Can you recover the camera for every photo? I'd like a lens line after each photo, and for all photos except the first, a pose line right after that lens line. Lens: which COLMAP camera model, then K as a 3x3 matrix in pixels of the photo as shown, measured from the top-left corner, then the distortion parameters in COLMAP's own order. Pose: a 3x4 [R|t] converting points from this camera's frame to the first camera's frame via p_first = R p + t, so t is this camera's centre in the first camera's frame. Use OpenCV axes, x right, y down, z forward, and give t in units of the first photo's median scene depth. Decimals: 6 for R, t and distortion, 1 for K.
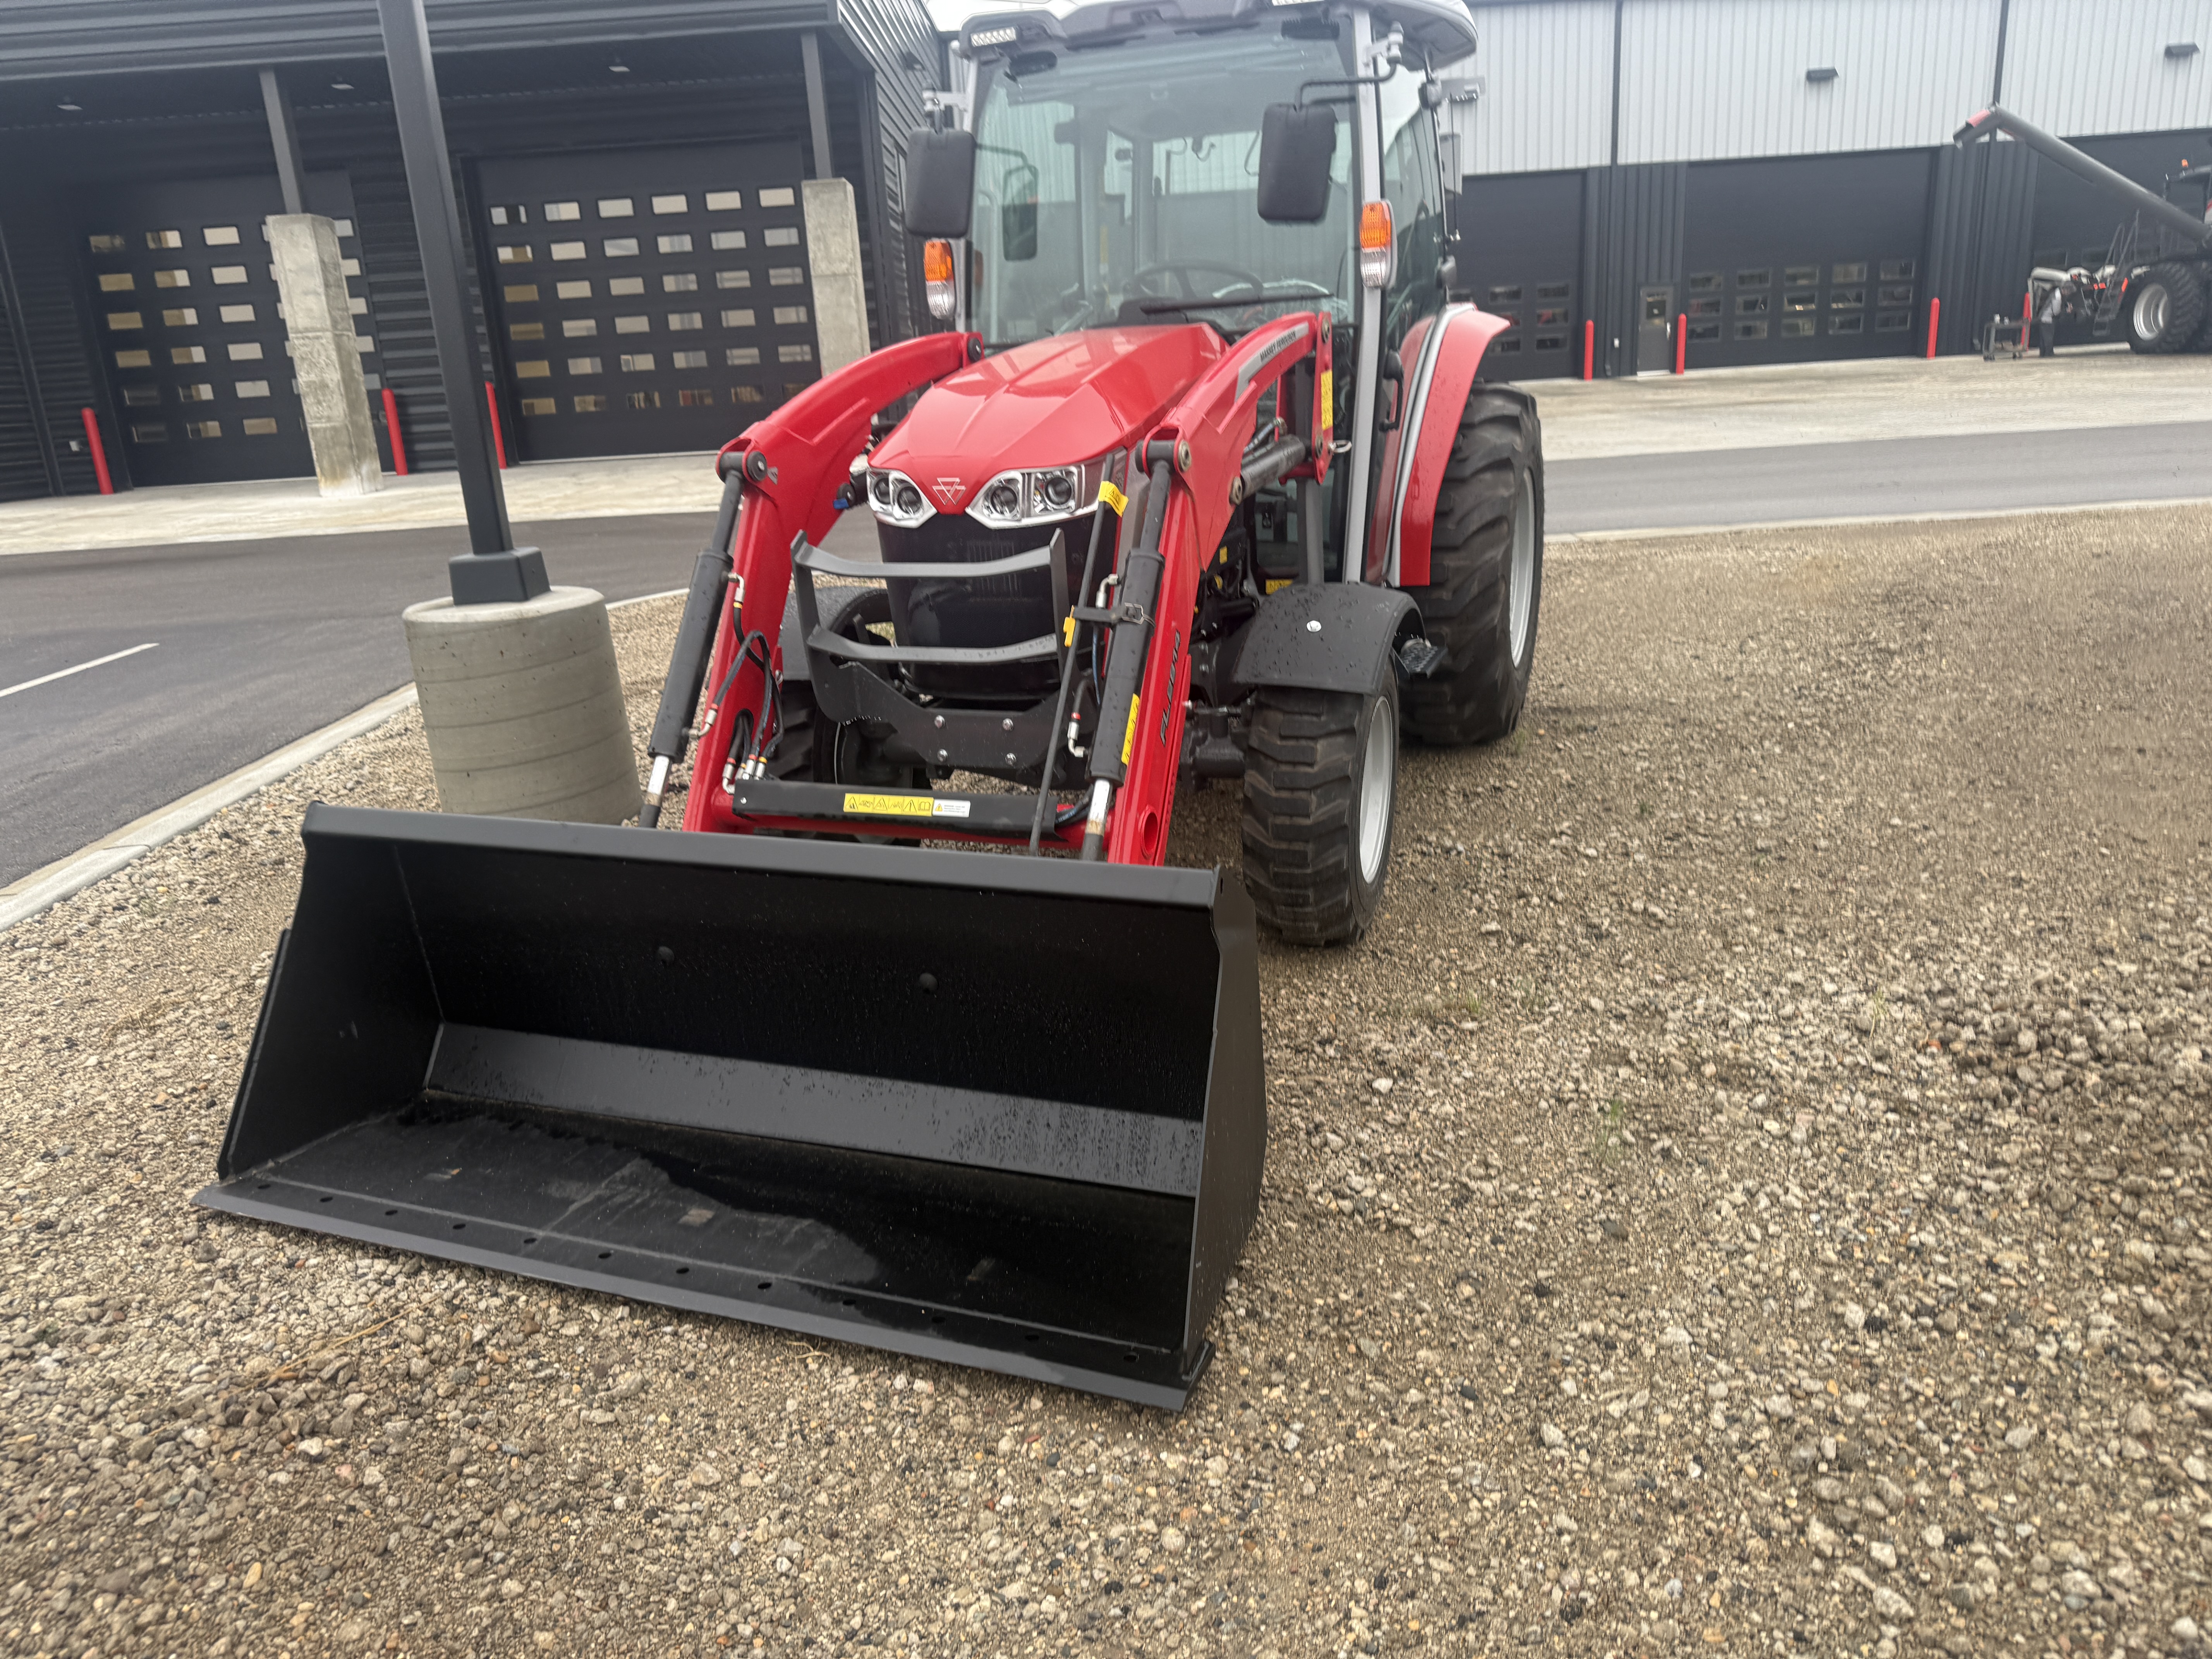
lens RADIAL K [[1554.7, 0, 1102.7], [0, 1554.7, 888.6], [0, 0, 1]] dist [-0.008130, -0.004446]
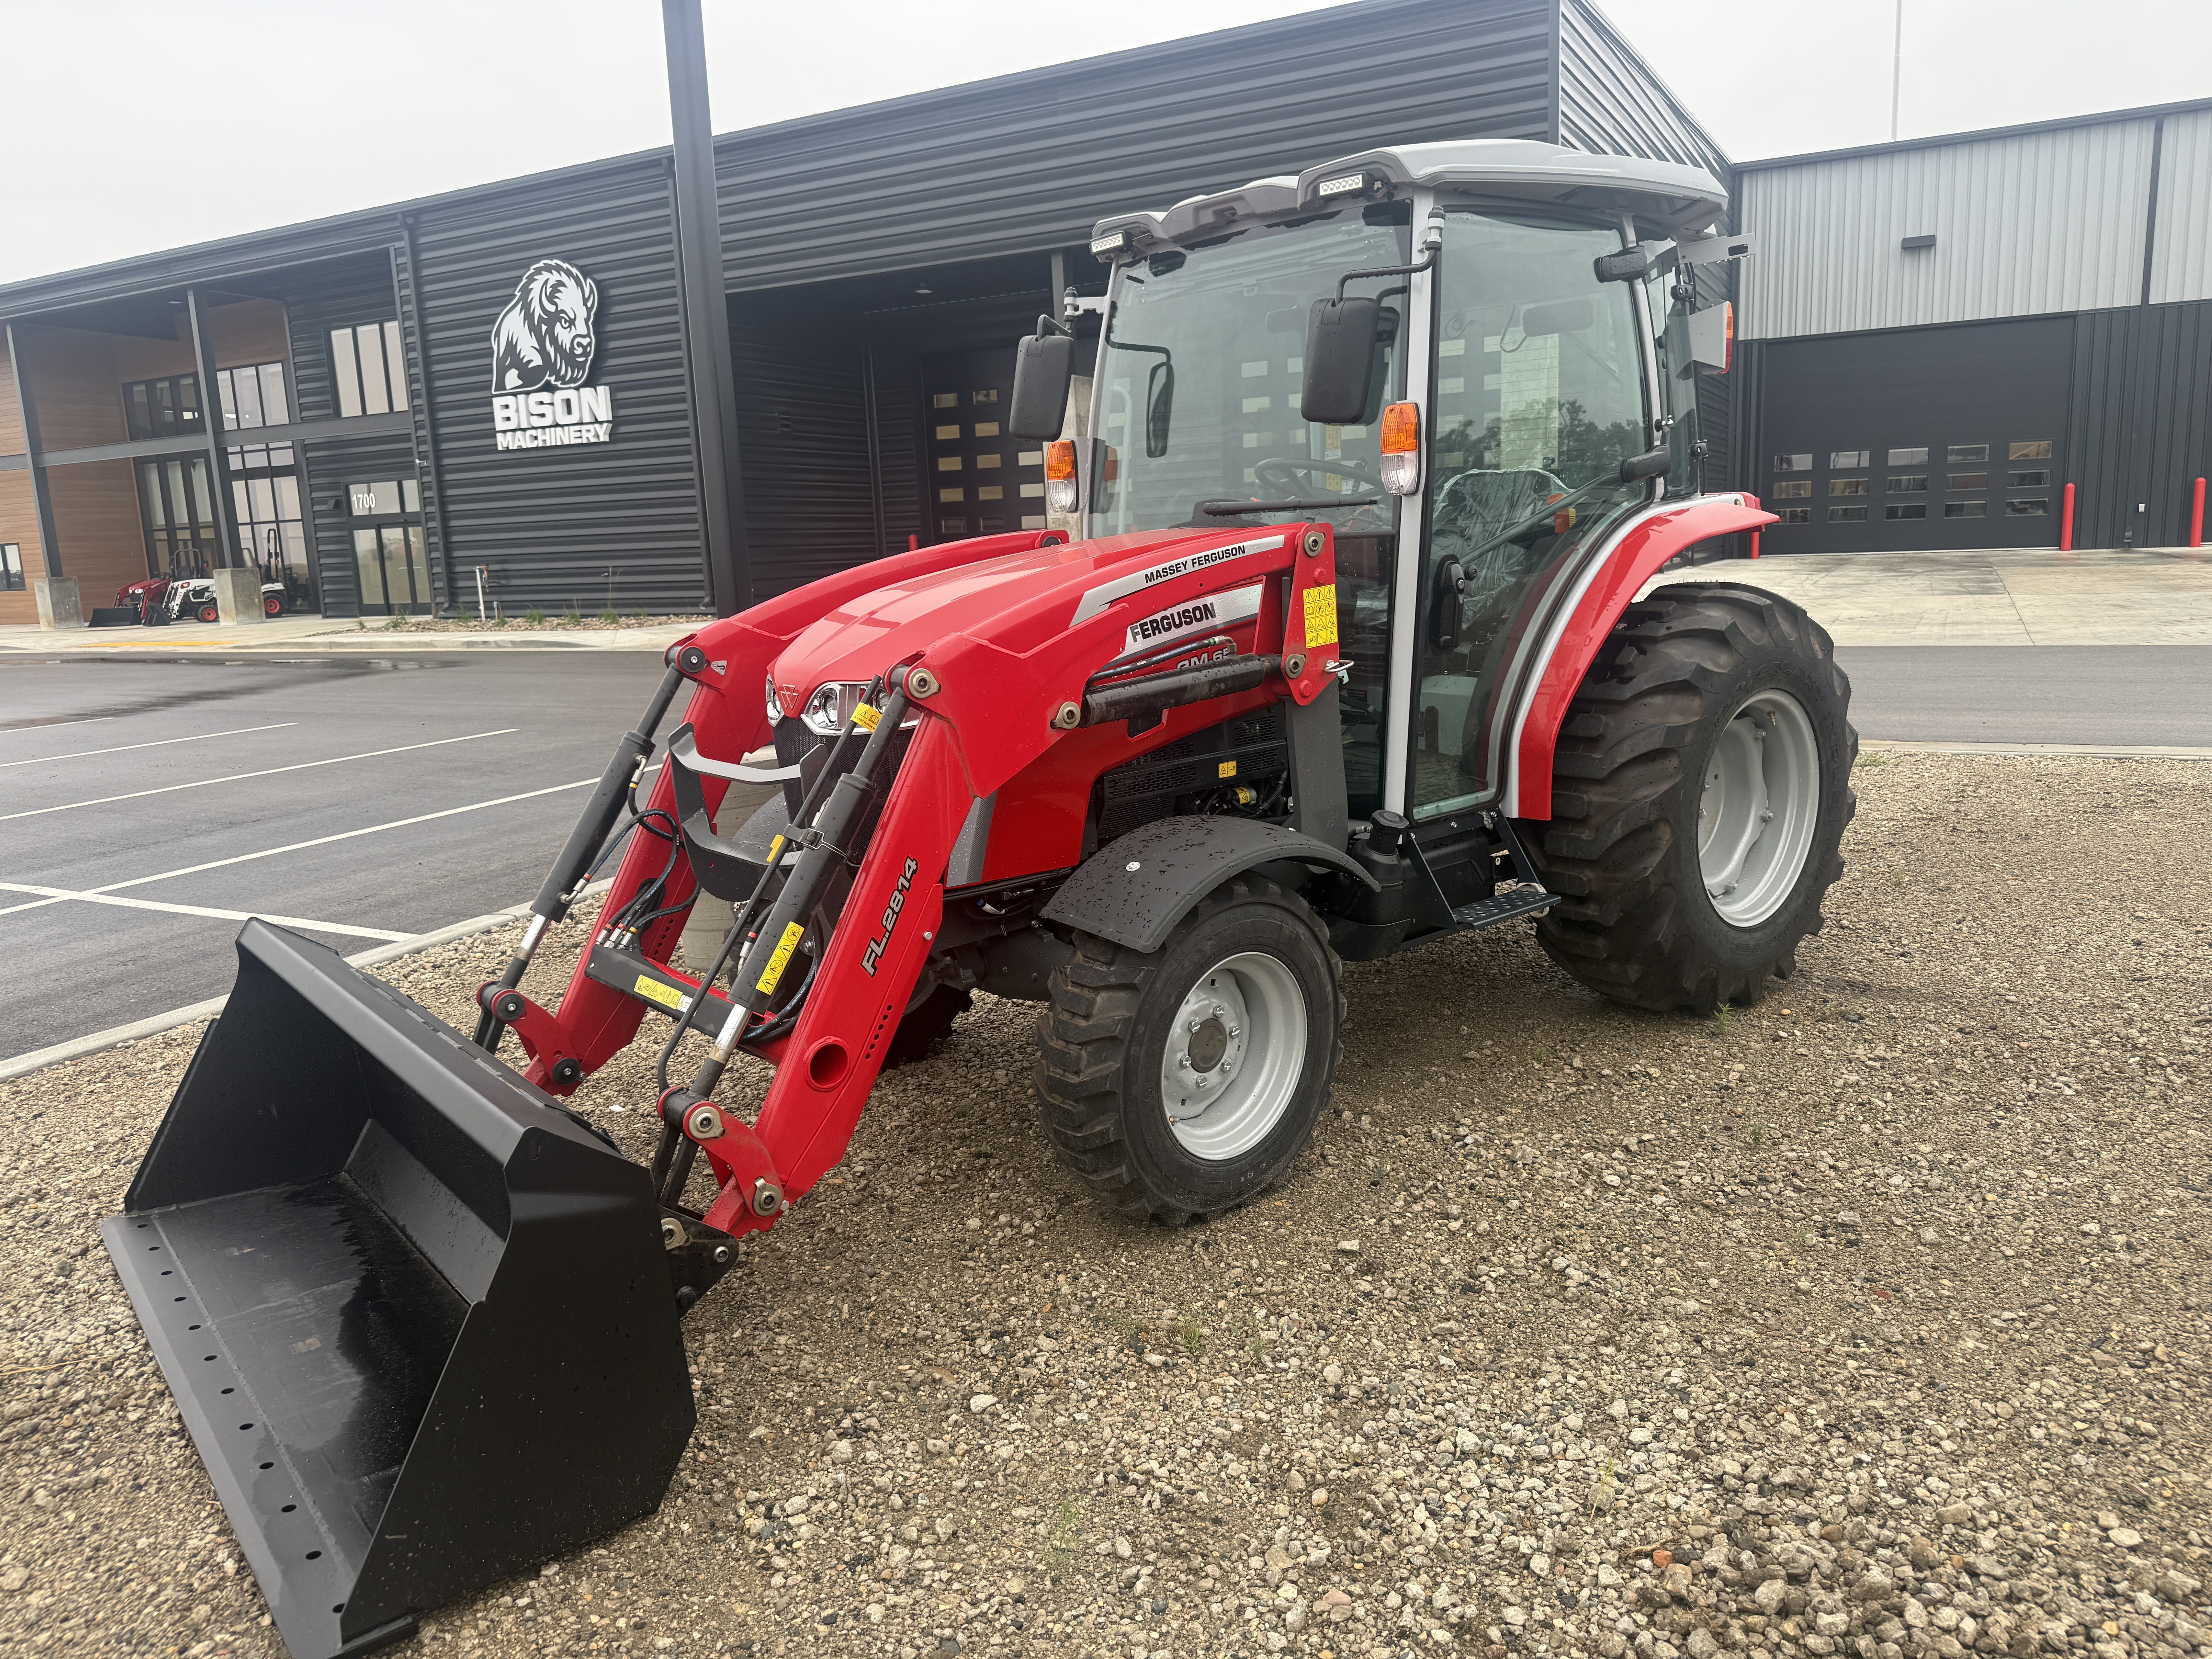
lens RADIAL K [[1569.4, 0, 1106.0], [0, 1569.4, 829.5], [0, 0, 1]] dist [-0.007066, -0.006058]
pose [[0.872716, 0.106665, -0.476434, 0.555596], [-0.159973, 0.984446, -0.072632, -0.121004], [0.461276, 0.139603, 0.876205, 0.187858]]
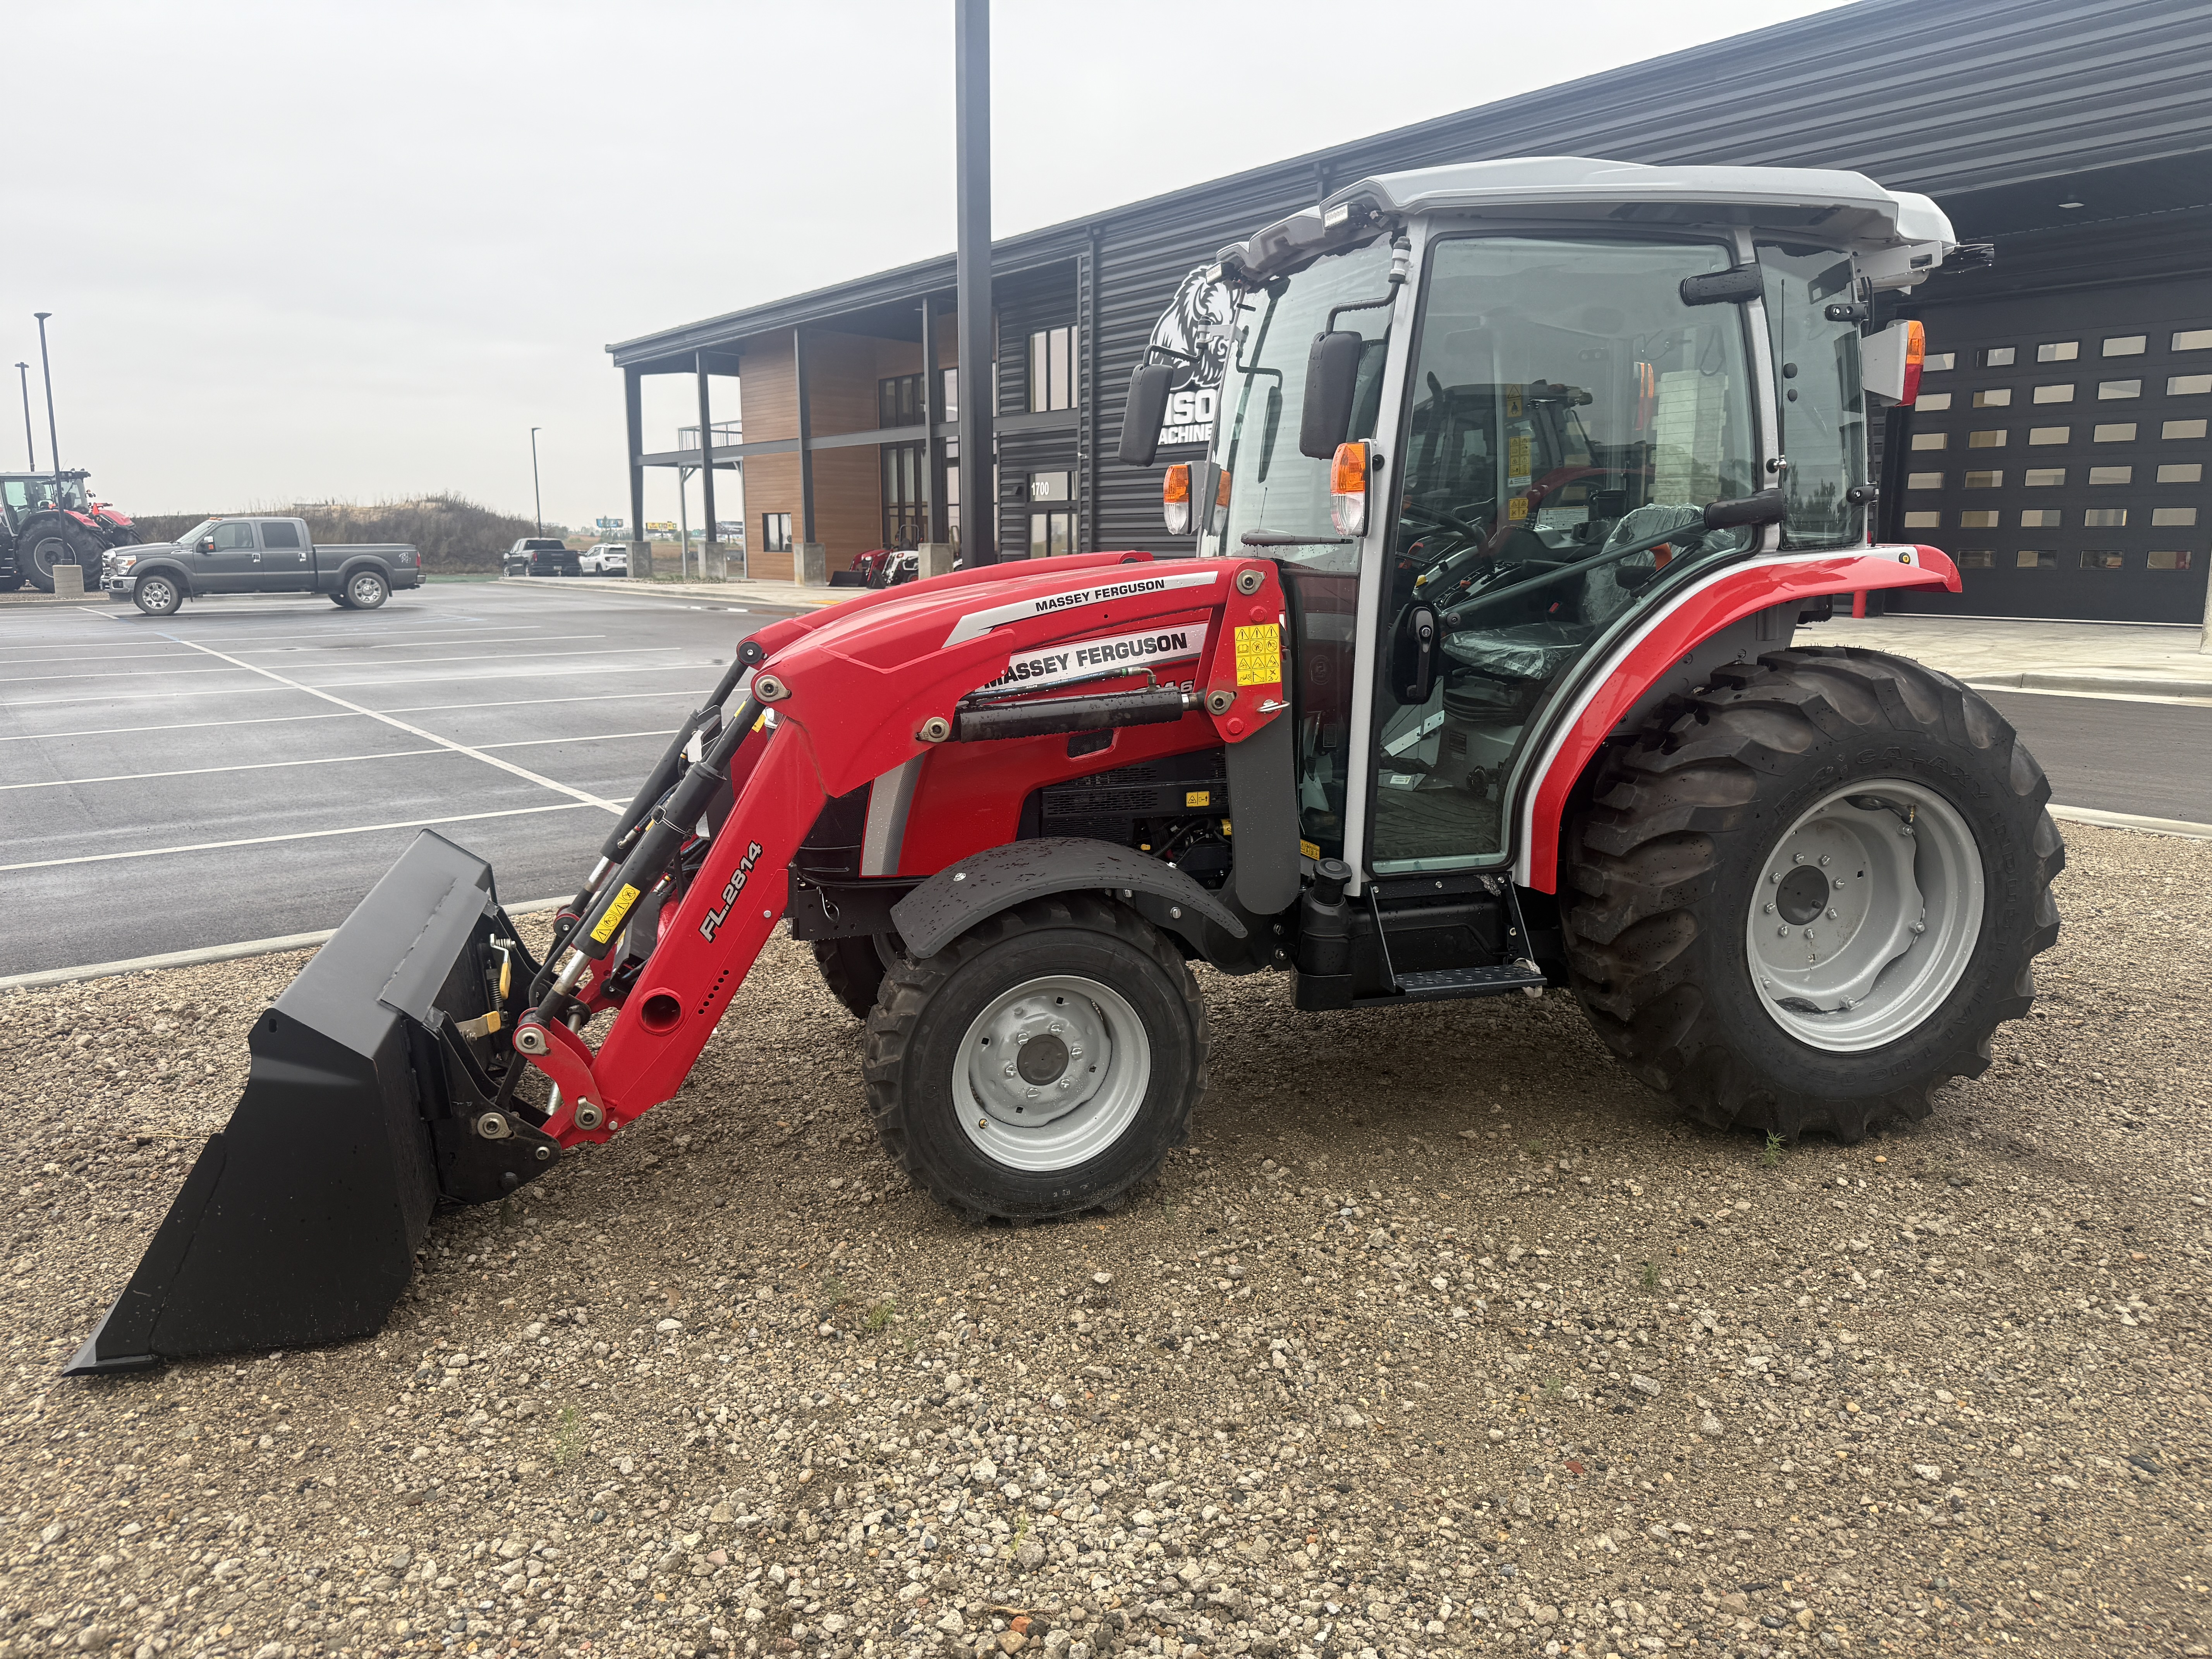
lens RADIAL K [[1577.4, 0, 1101.8], [0, 1577.4, 819.4], [0, 0, 1]] dist [0.007345, -0.007374]
pose [[0.587803, 0.191906, -0.785914, 0.946286], [-0.289294, 0.957083, 0.017332, -0.245270], [0.755511, 0.217172, 0.618093, 0.456006]]
